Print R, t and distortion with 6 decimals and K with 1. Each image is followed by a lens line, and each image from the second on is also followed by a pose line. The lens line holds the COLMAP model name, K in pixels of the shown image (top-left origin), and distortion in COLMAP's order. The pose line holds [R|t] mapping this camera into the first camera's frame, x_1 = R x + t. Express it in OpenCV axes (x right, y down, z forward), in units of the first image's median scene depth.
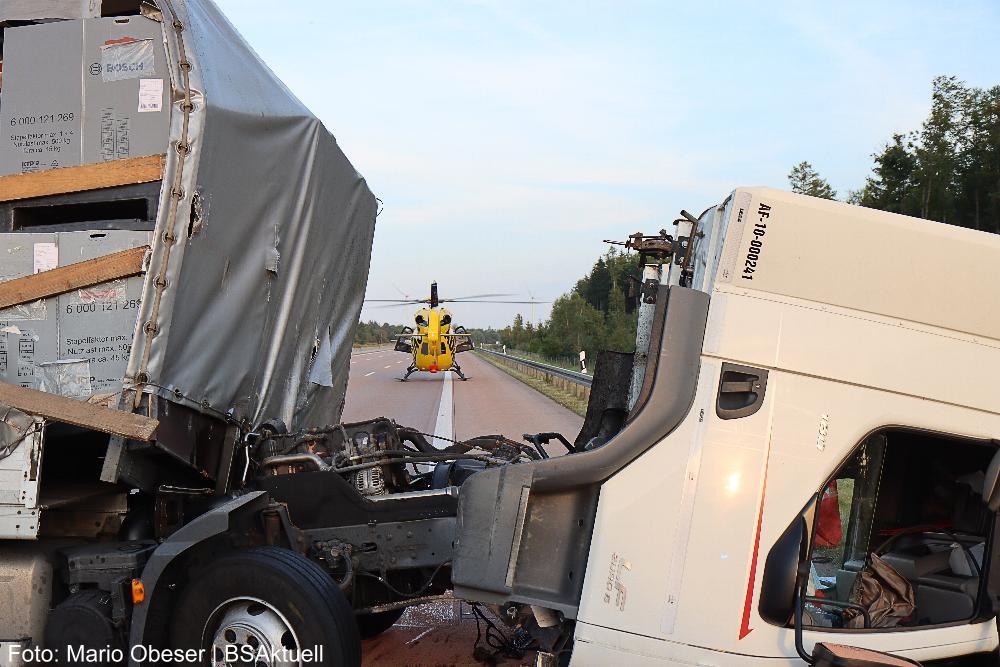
lens RADIAL K [[1273.3, 0, 478.5], [0, 1273.3, 335.7], [0, 0, 1]] dist [0.009080, 0.044382]
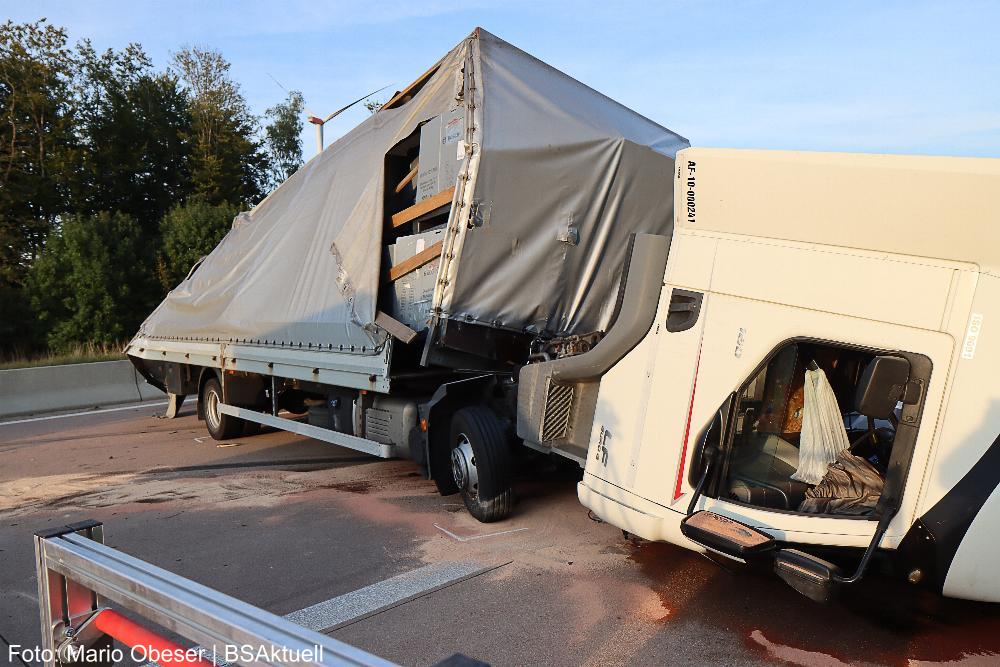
lens RADIAL K [[774.0, 0, 500.0], [0, 774.0, 333.5], [0, 0, 1]] dist [-0.007040, 0.013826]
pose [[0.684946, 0.000400, -0.728593, 0.591969], [0.050791, 0.997541, 0.048296, 0.017891], [0.726821, -0.070086, 0.683242, 0.300737]]
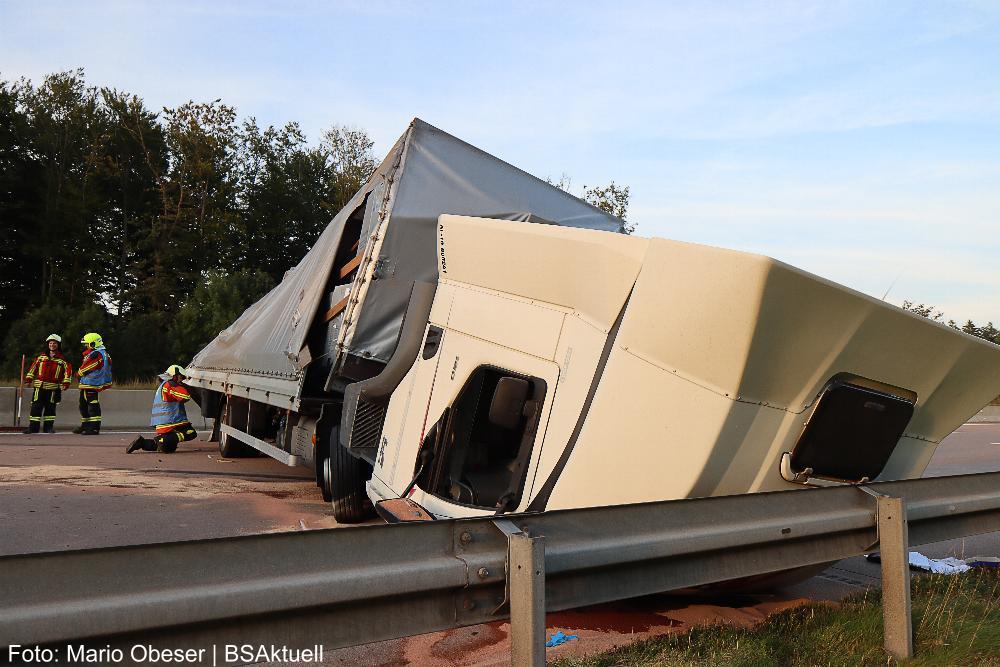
lens RADIAL K [[774.0, 0, 500.0], [0, 774.0, 333.5], [0, 0, 1]] dist [-0.007040, 0.013826]
pose [[0.555105, -0.027639, -0.831321, 0.972843], [-0.031043, 0.998063, -0.053912, 0.075364], [0.831201, 0.055734, 0.553172, 0.483453]]
